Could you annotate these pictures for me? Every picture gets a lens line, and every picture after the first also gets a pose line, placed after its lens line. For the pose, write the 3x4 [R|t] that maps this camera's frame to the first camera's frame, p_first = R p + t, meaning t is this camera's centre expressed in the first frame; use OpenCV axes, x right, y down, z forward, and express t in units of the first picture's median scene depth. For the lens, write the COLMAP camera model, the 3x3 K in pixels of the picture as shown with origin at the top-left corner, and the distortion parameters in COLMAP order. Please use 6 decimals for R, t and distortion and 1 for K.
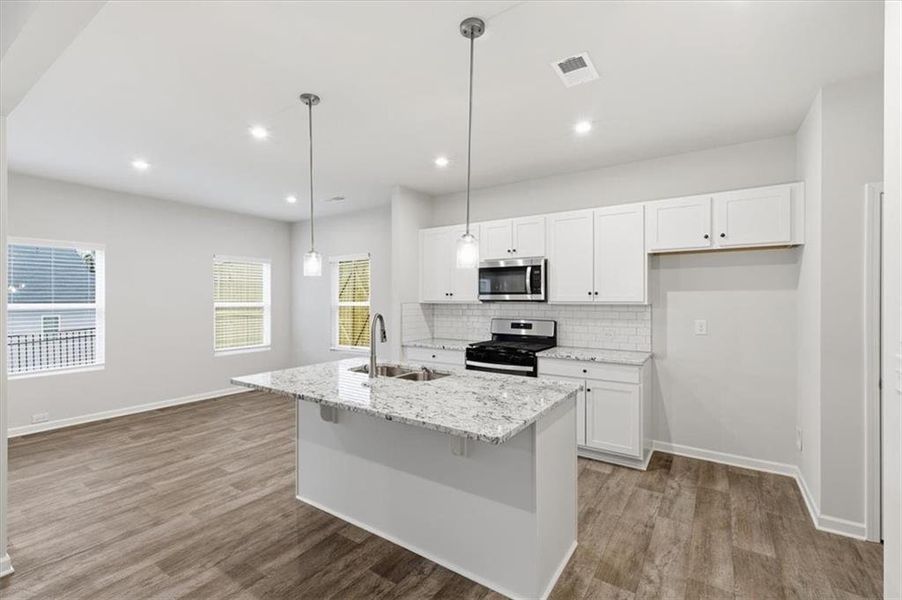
lens RADIAL K [[422.5, 0, 472.0], [0, 422.5, 296.9], [0, 0, 1]] dist [0.000337, -0.000396]
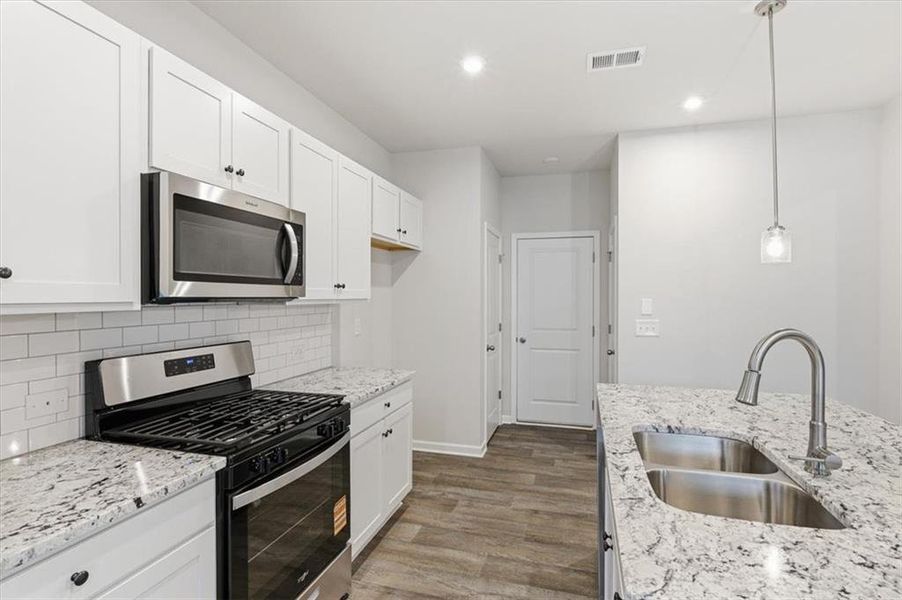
lens RADIAL K [[422.5, 0, 472.0], [0, 422.5, 296.9], [0, 0, 1]] dist [0.000337, -0.000396]
pose [[-0.267000, -0.003660, 0.963690, -0.381780], [-0.003790, 0.999989, 0.002747, 0.005275], [-0.963689, -0.002918, -0.267011, 0.999816]]
